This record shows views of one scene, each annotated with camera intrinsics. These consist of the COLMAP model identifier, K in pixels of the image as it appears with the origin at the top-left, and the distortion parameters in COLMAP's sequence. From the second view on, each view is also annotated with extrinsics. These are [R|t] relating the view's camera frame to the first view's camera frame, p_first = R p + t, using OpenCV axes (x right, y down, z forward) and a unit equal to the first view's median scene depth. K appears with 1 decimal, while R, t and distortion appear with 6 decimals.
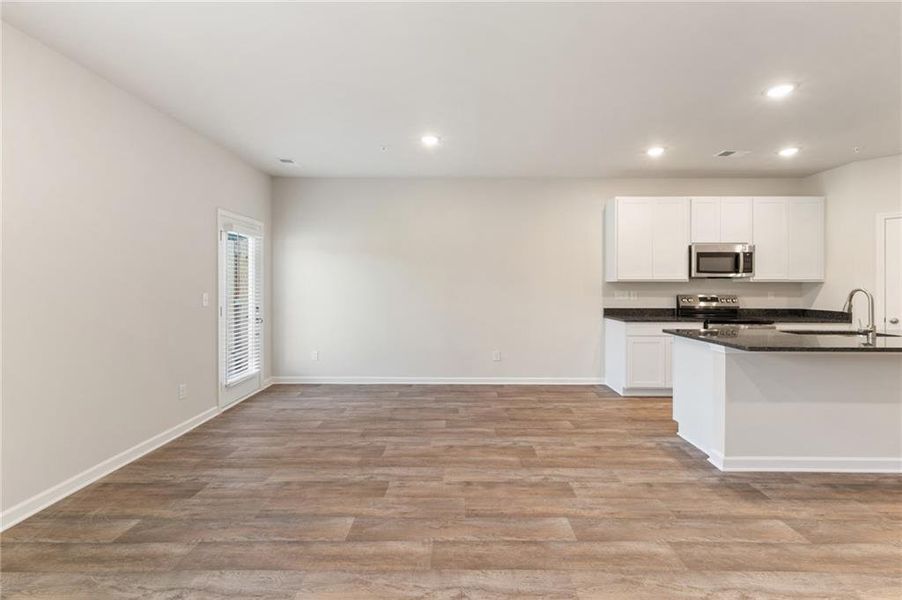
lens RADIAL K [[386.1, 0, 450.0], [0, 386.1, 285.8], [0, 0, 1]] dist [0.003633, 0.000200]
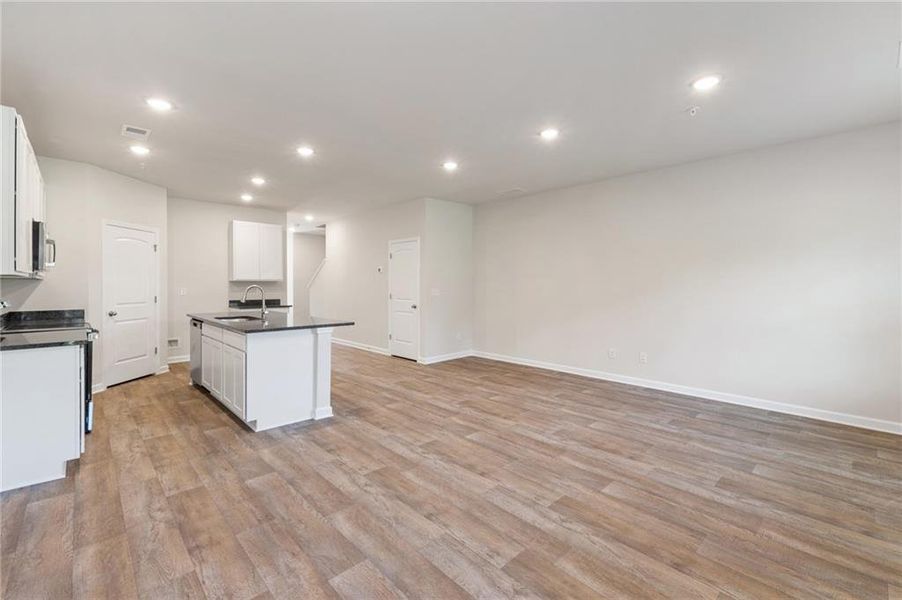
lens RADIAL K [[386.1, 0, 450.0], [0, 386.1, 285.8], [0, 0, 1]] dist [0.003633, 0.000200]
pose [[-0.691680, -0.002929, 0.722198, -0.674886], [-0.000707, 0.999994, 0.003379, 0.003079], [-0.722203, 0.001827, -0.691678, 1.877017]]
